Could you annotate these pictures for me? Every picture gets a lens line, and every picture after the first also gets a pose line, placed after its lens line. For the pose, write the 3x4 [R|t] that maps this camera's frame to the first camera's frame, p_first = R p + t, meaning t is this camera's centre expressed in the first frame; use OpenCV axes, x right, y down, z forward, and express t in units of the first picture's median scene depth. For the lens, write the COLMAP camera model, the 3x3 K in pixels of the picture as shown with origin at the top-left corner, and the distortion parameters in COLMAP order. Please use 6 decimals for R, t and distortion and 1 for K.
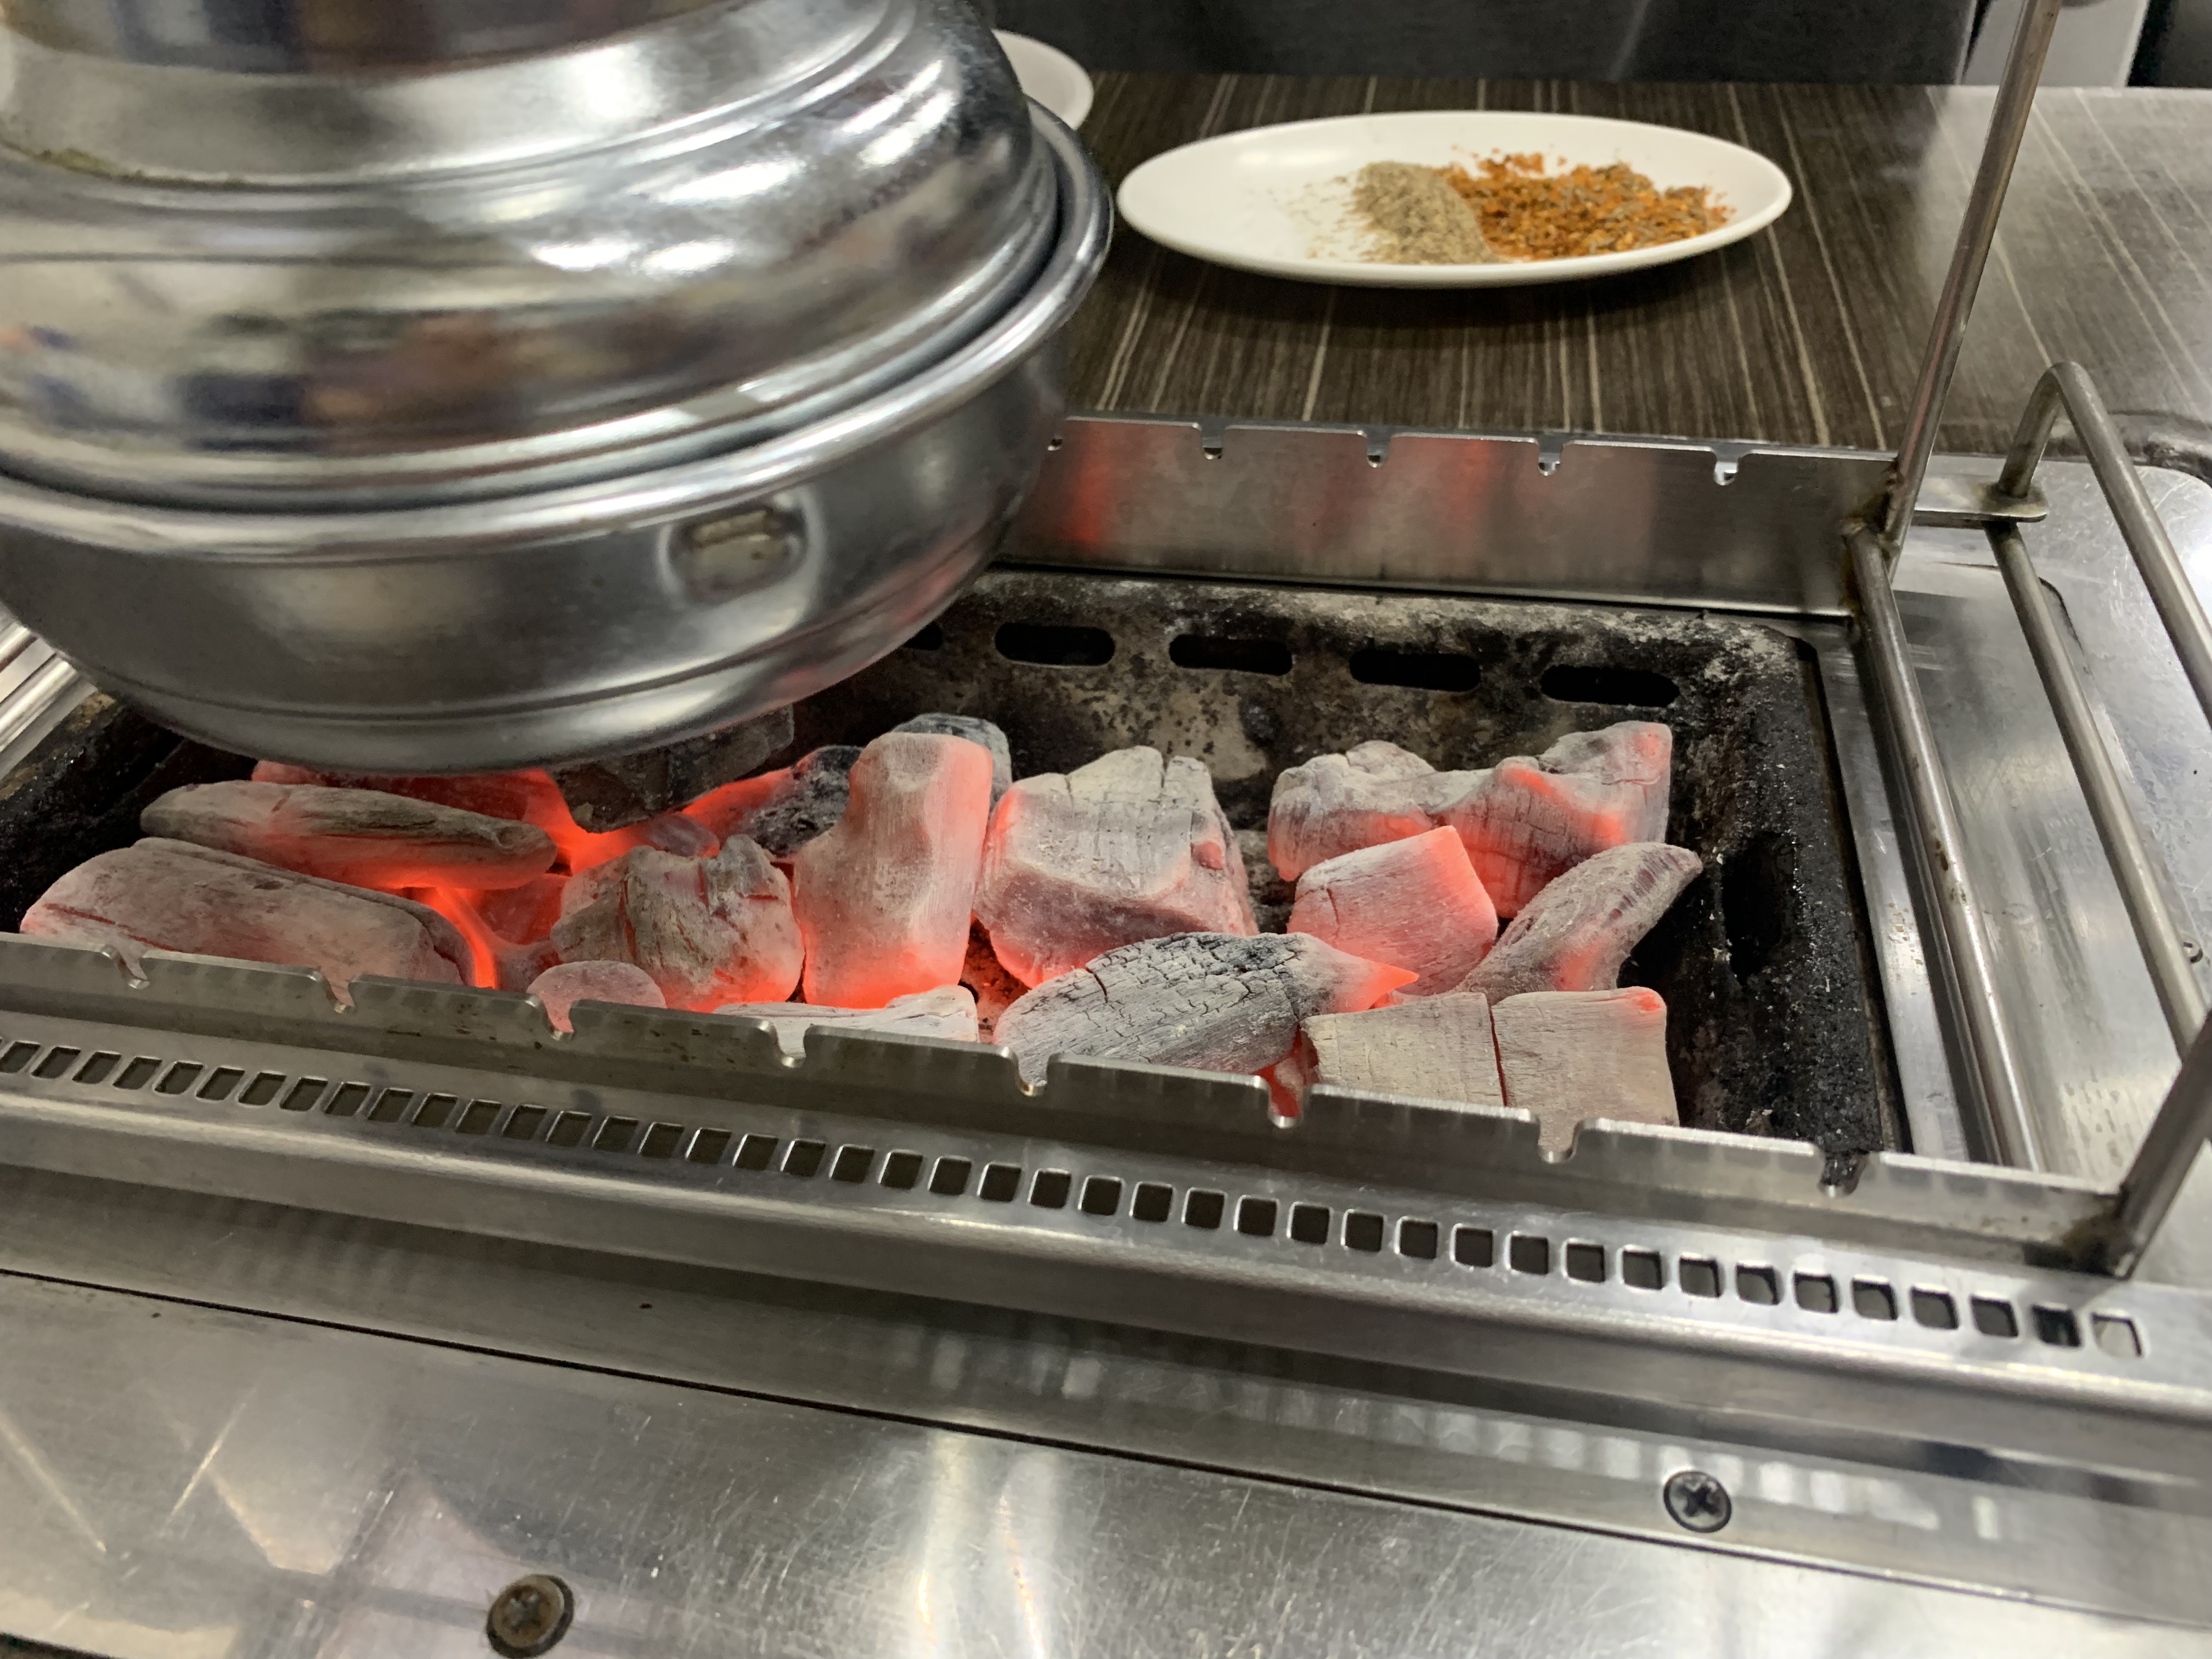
lens RADIAL K [[1647.0, 0, 1062.9], [0, 1647.0, 834.6], [0, 0, 1]] dist [0.062268, -0.217617]
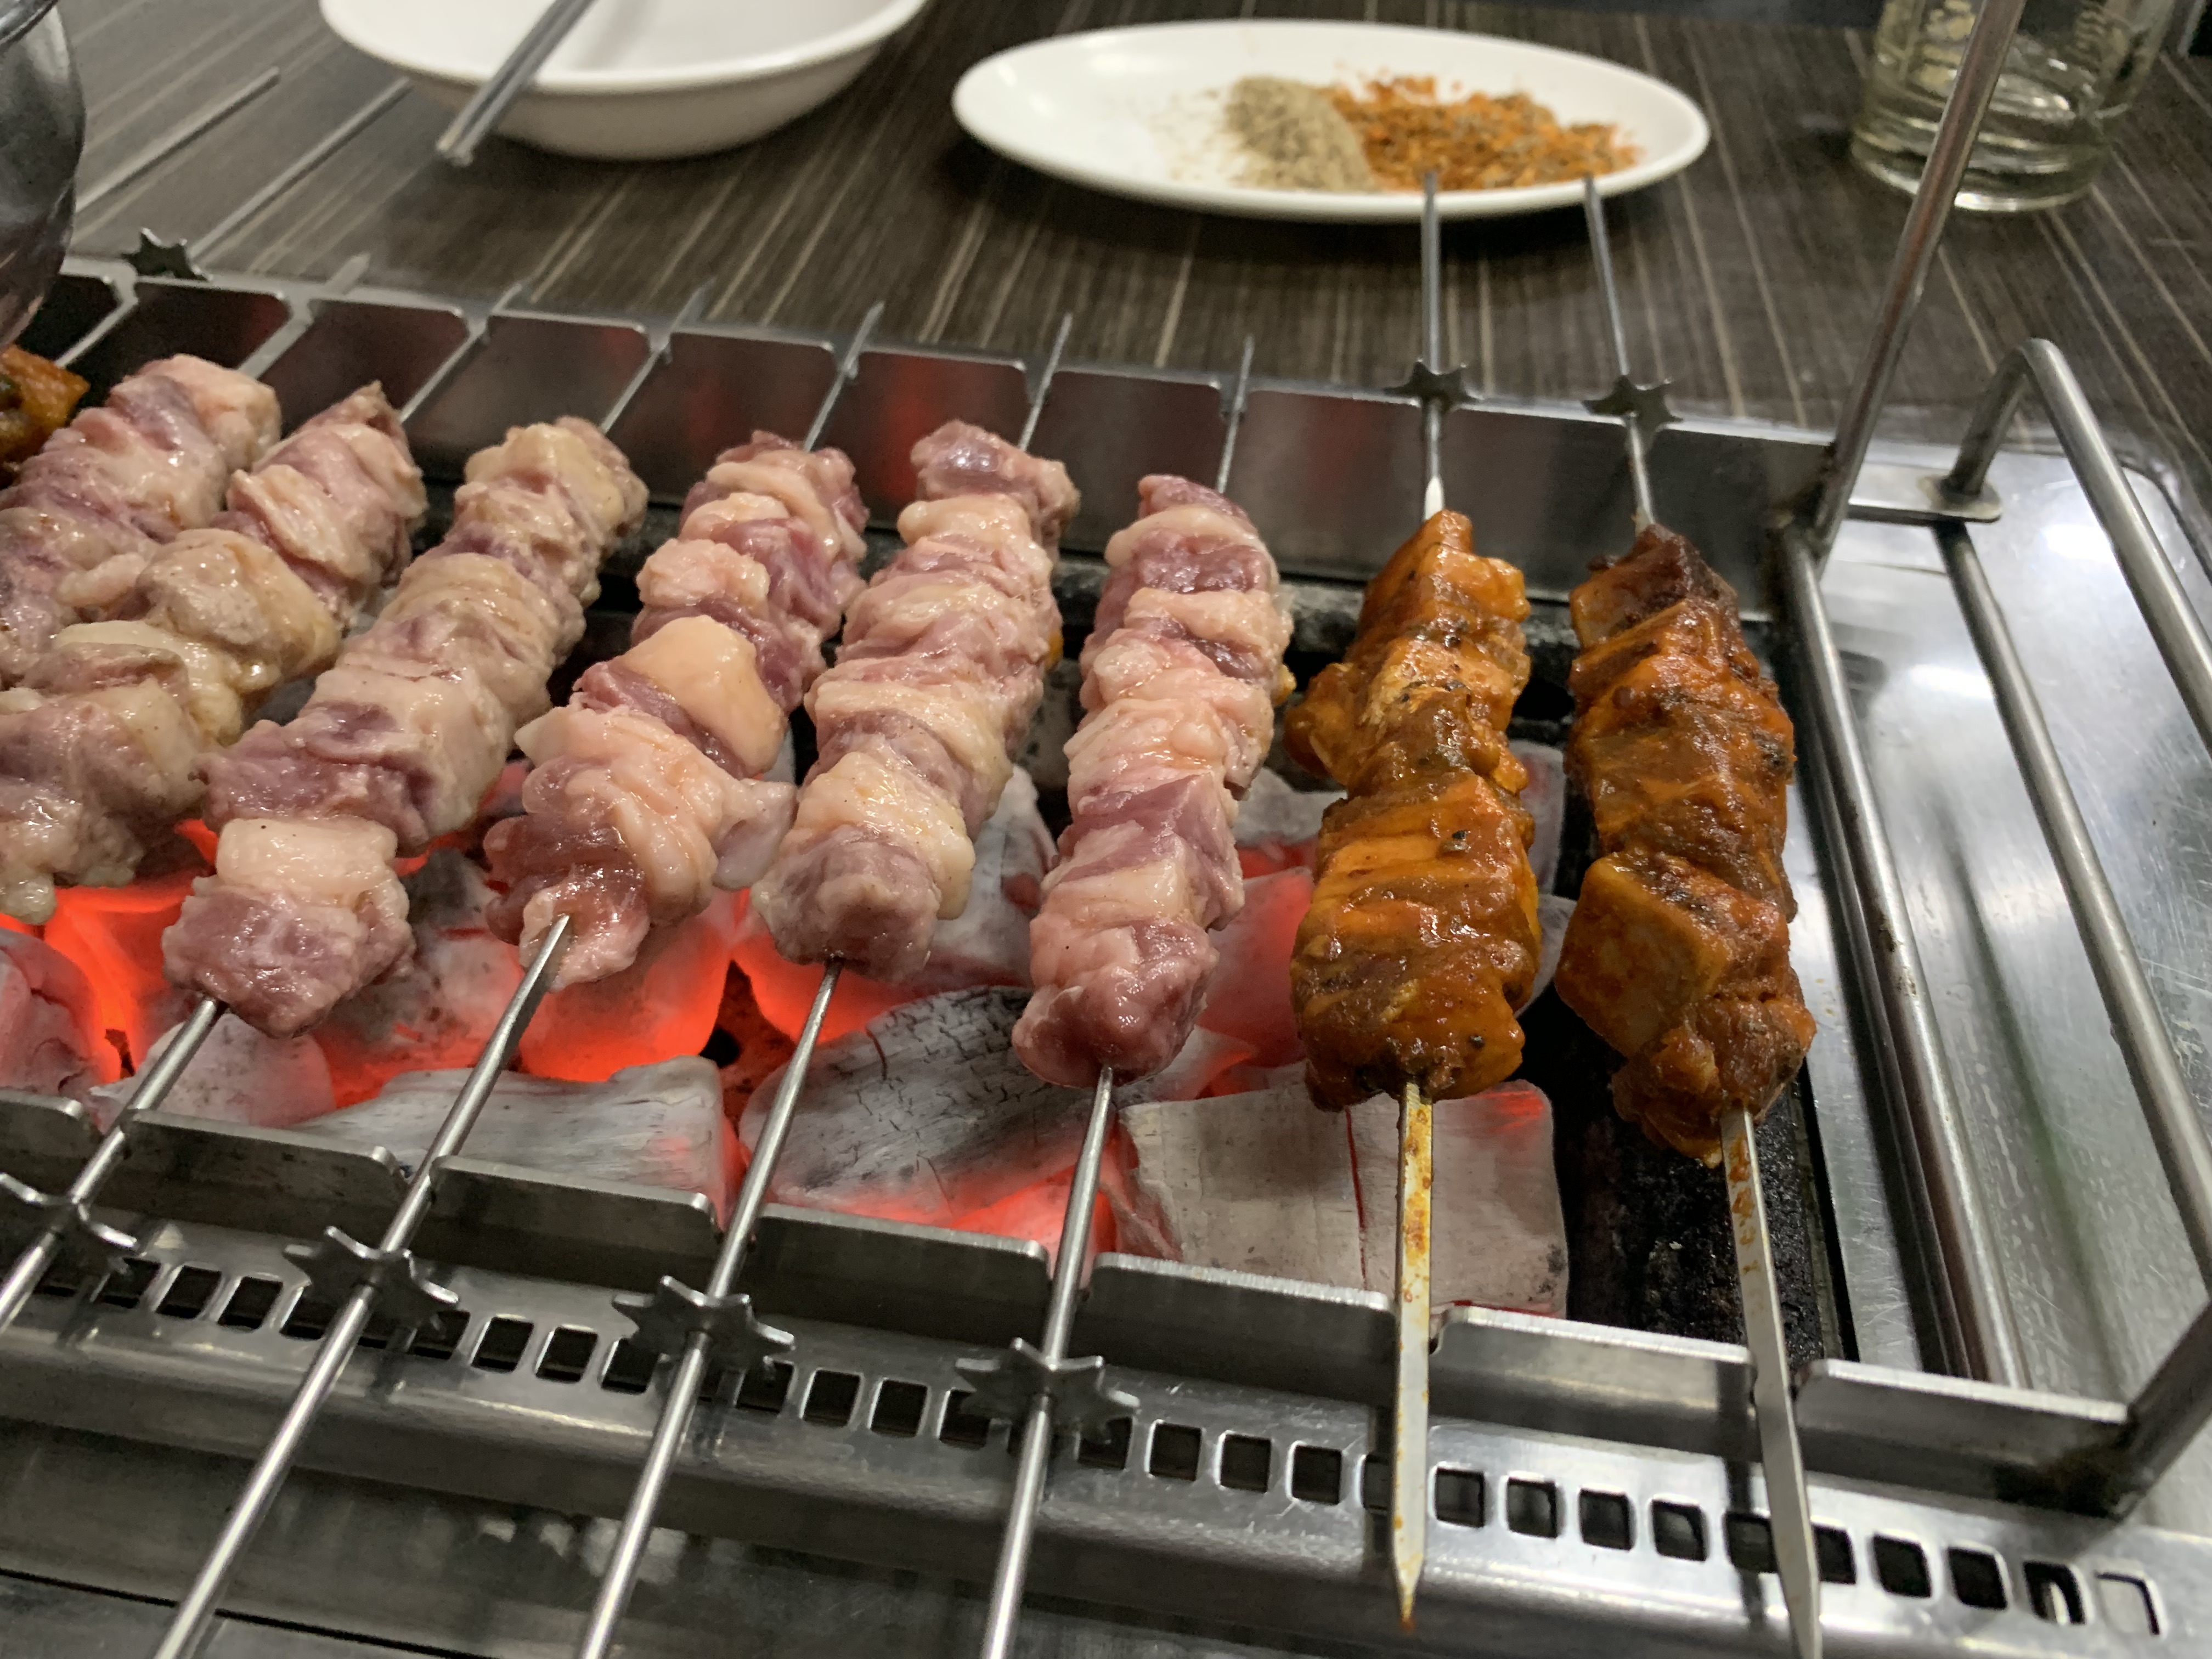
lens RADIAL K [[1647.0, 0, 1062.9], [0, 1647.0, 834.6], [0, 0, 1]] dist [0.062268, -0.217617]
pose [[0.996419, 0.023466, 0.081236, 0.030932], [-0.026416, 0.999023, 0.035426, -0.033638], [-0.080325, -0.037445, 0.996065, 0.127981]]
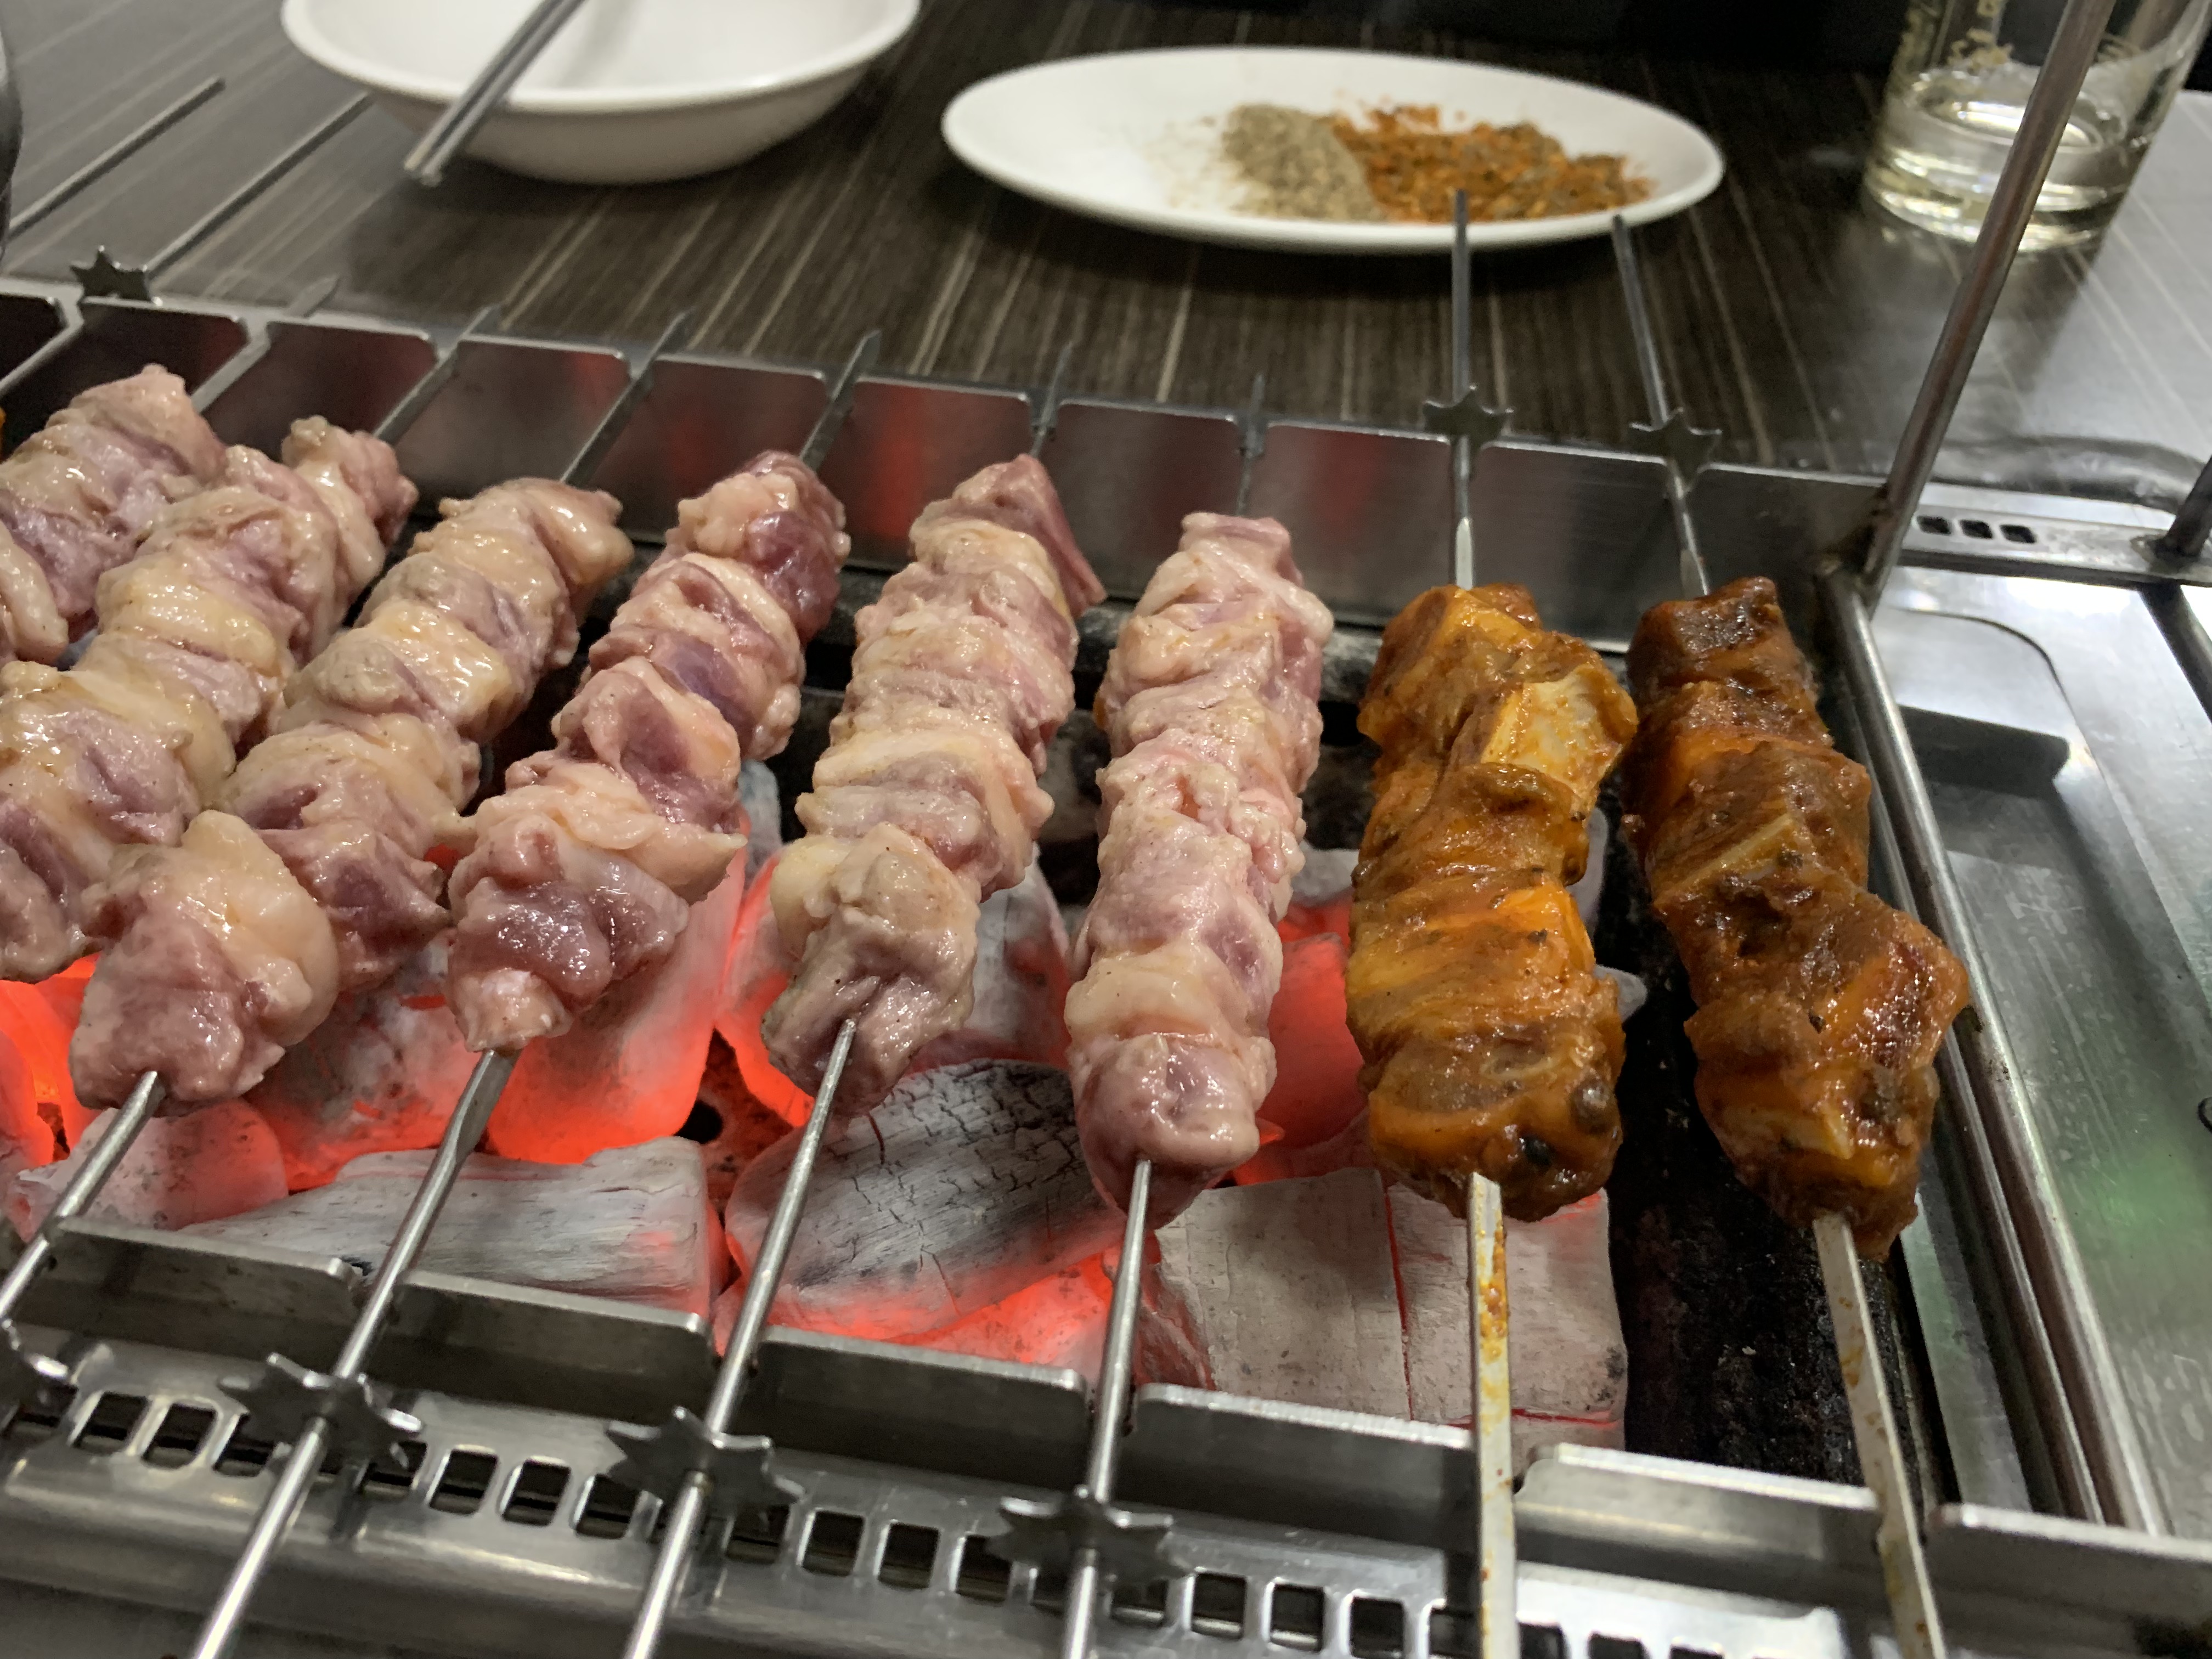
lens RADIAL K [[1646.5, 0, 1043.5], [0, 1646.5, 856.7], [0, 0, 1]] dist [0.051262, -0.185107]
pose [[0.995304, 0.028077, 0.092637, 0.017771], [-0.030485, 0.999231, 0.024674, -0.039508], [-0.091873, -0.027382, 0.995394, 0.170073]]
